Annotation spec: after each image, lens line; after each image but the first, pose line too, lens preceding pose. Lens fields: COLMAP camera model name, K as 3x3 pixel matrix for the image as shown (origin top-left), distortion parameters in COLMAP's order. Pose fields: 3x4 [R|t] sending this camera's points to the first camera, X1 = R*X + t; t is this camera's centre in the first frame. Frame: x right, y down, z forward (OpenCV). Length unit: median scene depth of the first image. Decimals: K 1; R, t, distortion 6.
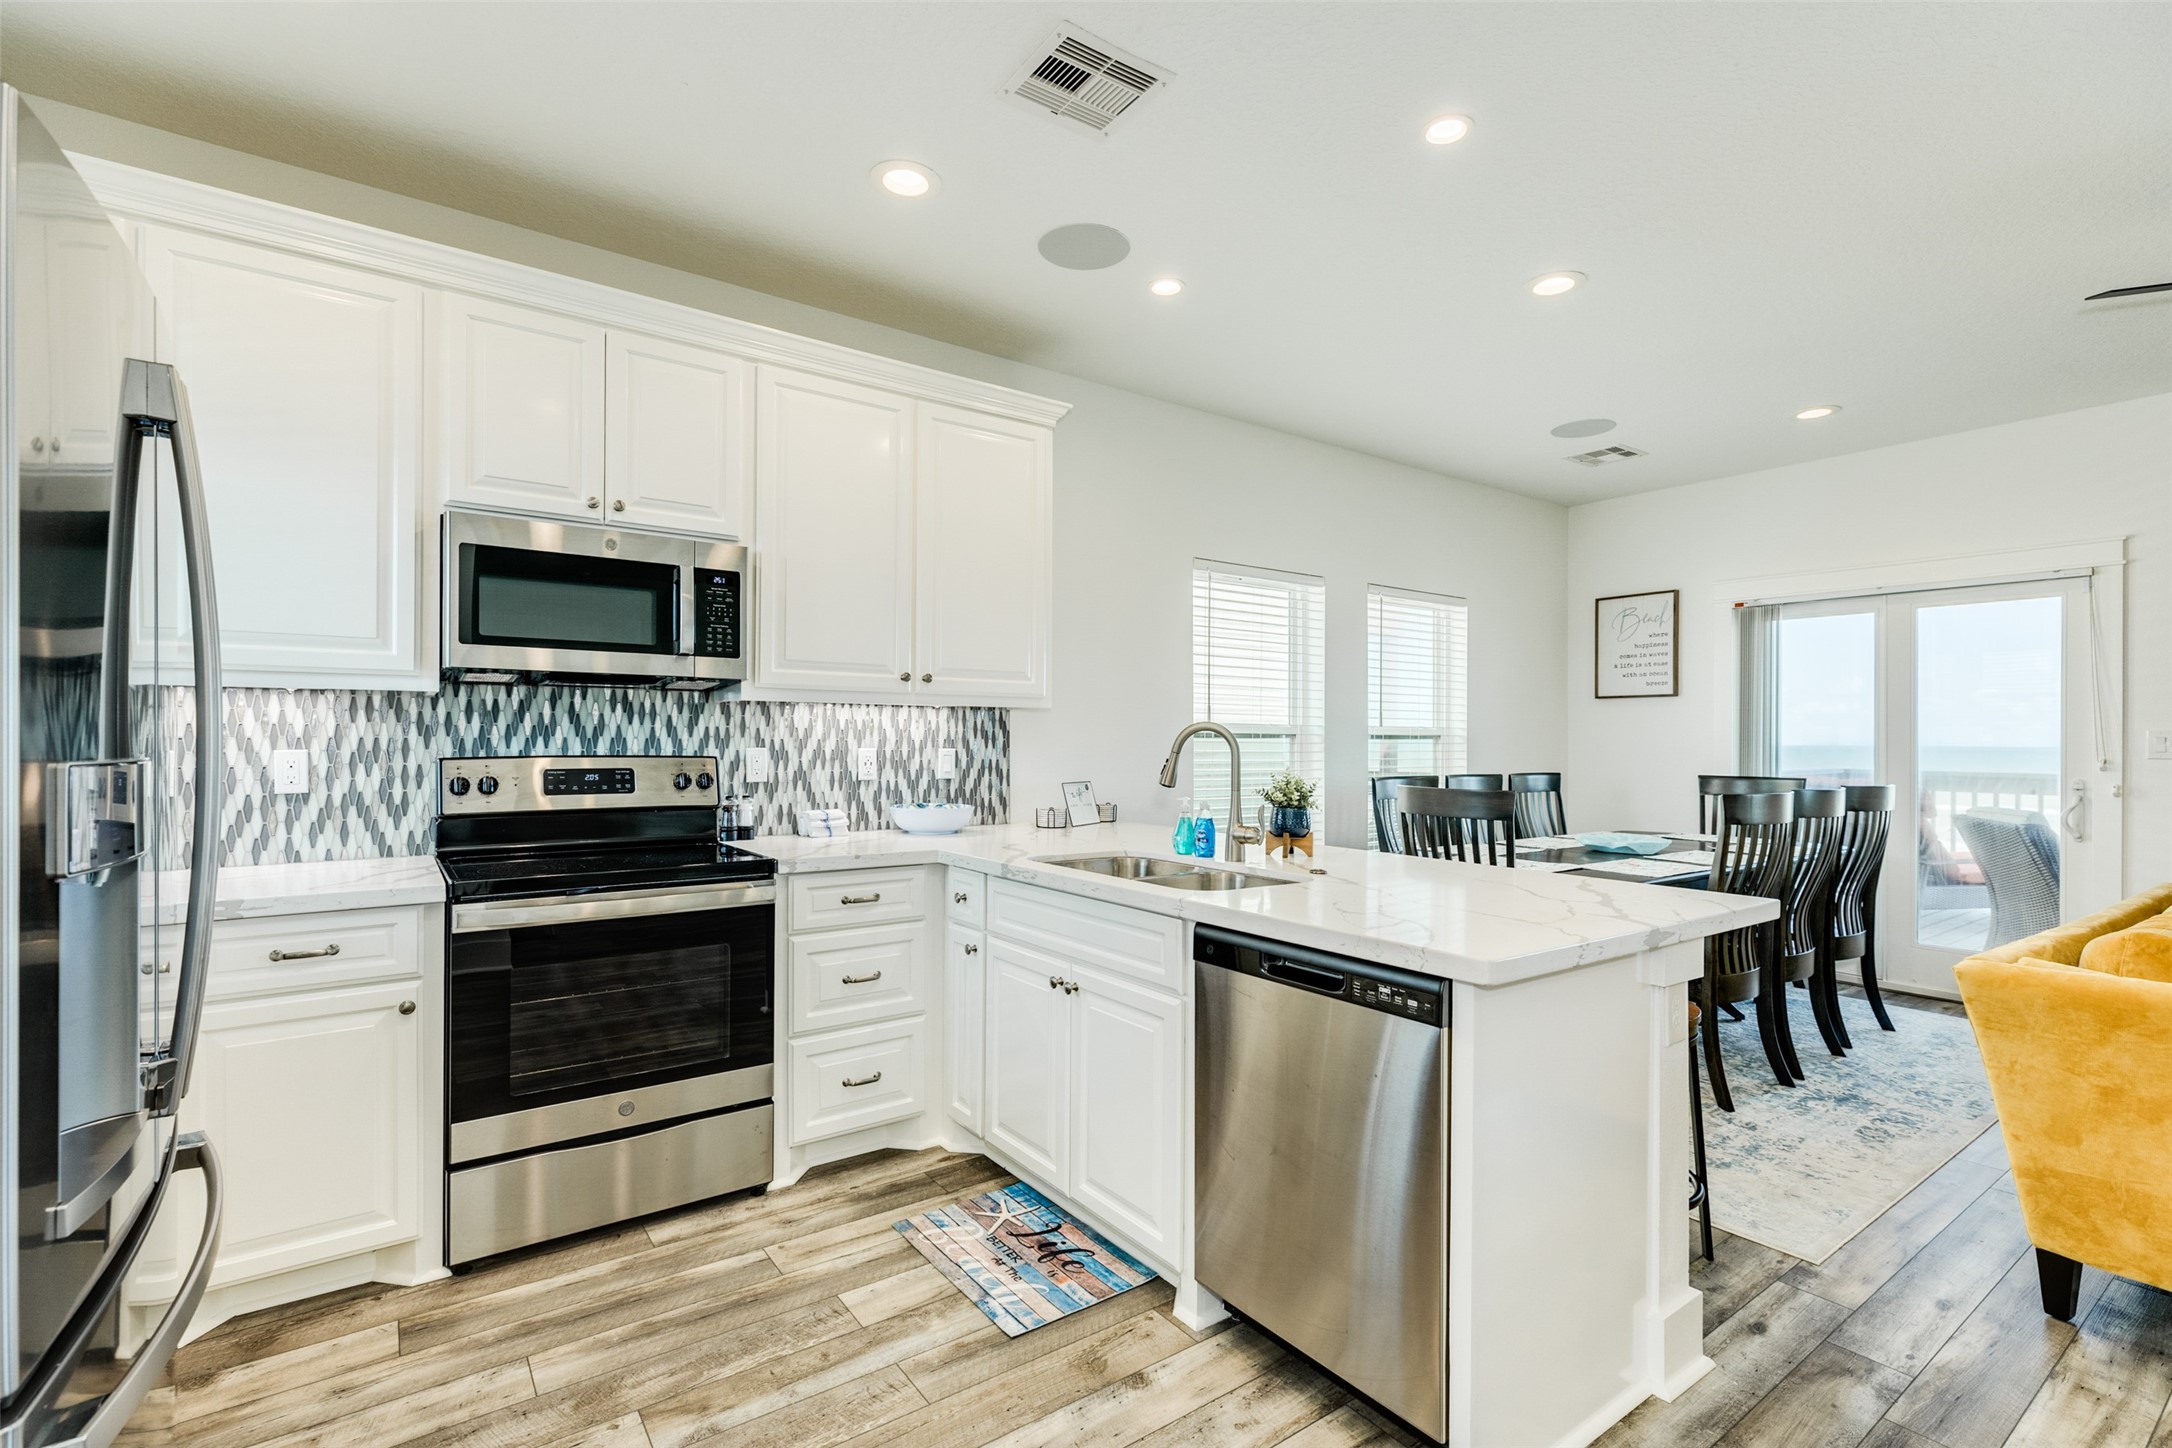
lens RADIAL K [[979.2, 0, 1088.6], [0, 979.2, 734.9], [0, 0, 1]] dist [0.003480, -0.000394]
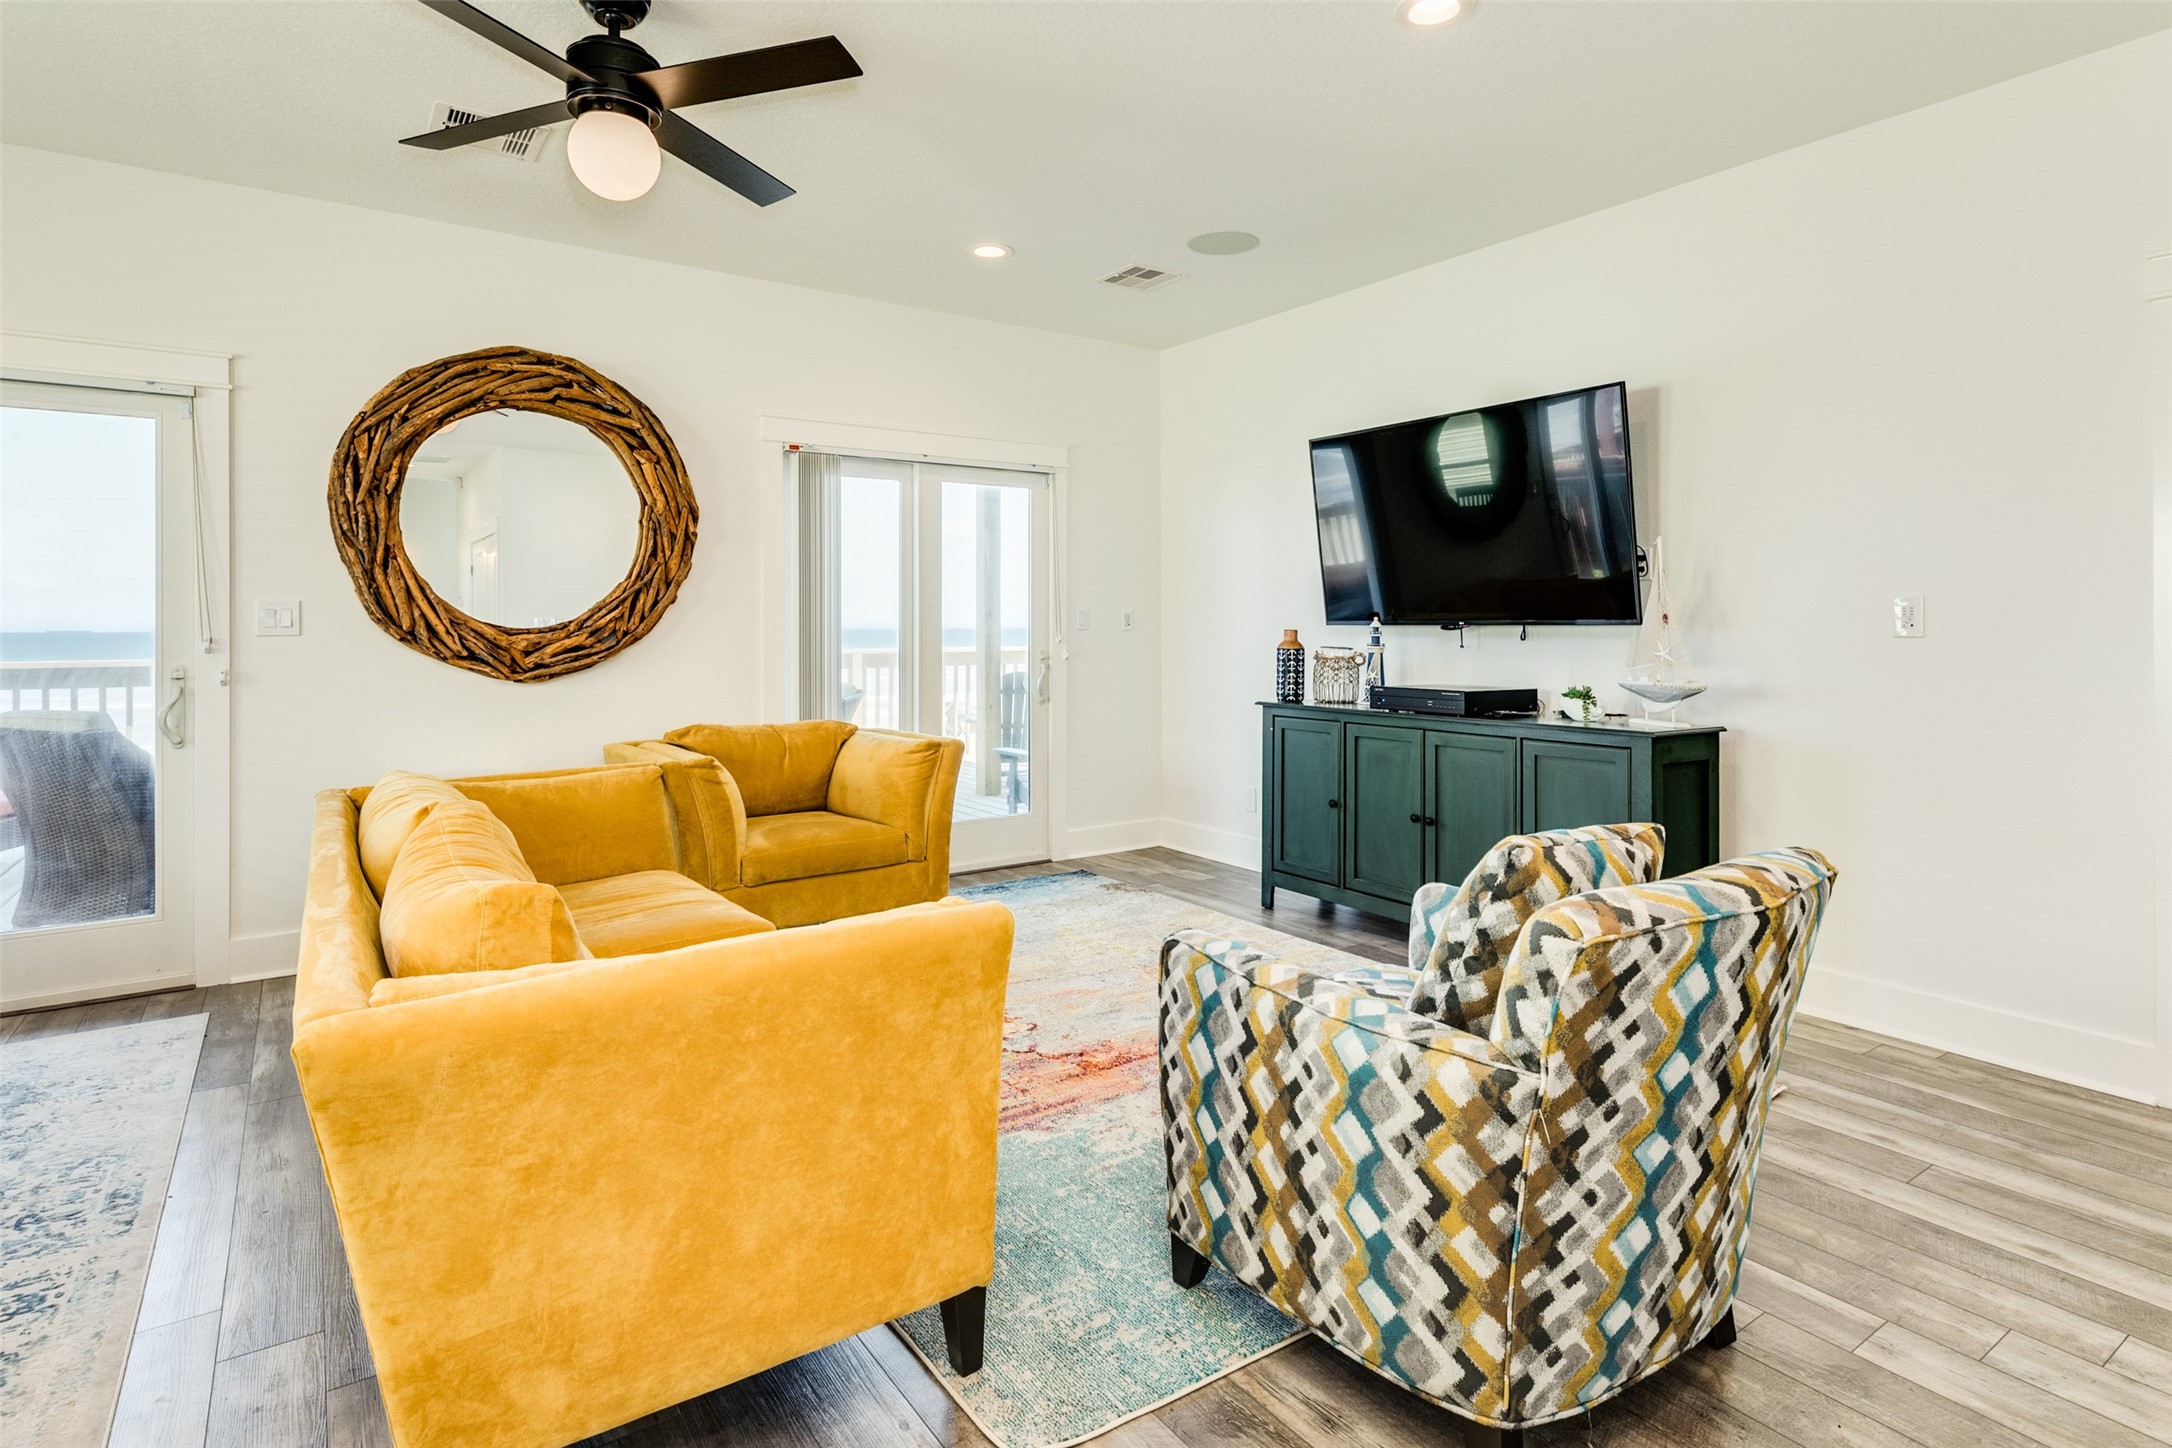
lens RADIAL K [[1122.9, 0, 1086.0], [0, 1122.9, 622.3], [0, 0, 1]] dist [0.003290, 0.002554]
pose [[0.016824, -0.005276, 0.999845, 0.210451], [0.001205, 0.999985, 0.005257, 0.011733], [-0.999858, 0.001116, 0.016830, 0.389341]]
